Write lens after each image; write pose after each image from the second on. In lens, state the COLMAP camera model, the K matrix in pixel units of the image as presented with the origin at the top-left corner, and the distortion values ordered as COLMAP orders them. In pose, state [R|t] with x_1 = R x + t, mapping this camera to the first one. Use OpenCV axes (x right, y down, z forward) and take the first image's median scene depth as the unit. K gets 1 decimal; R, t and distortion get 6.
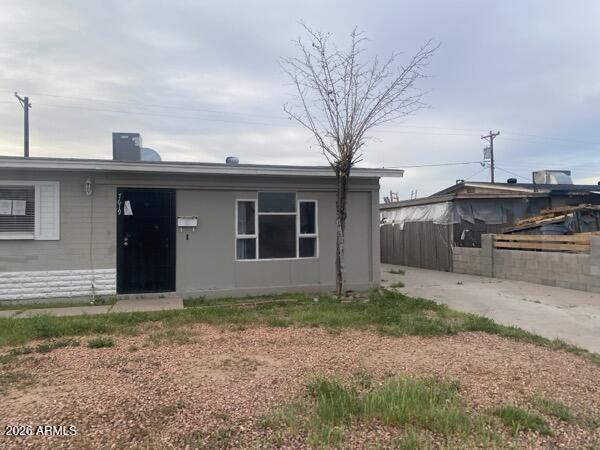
lens RADIAL K [[454.5, 0, 296.7], [0, 454.5, 219.3], [0, 0, 1]] dist [0.037815, -0.033621]
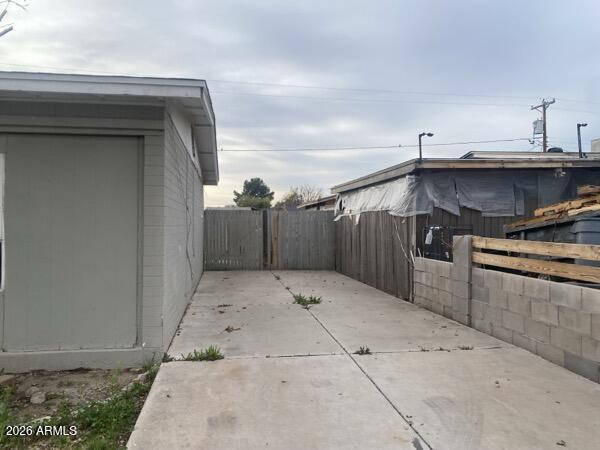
lens RADIAL K [[434.7, 0, 300.0], [0, 434.7, 225.0], [0, 0, 1]] dist [0.003256, -0.000794]
pose [[0.989902, 0.013203, -0.141141, 0.277257], [-0.008892, 0.999476, 0.031134, 0.006579], [0.141478, -0.029564, 0.989500, 0.459715]]
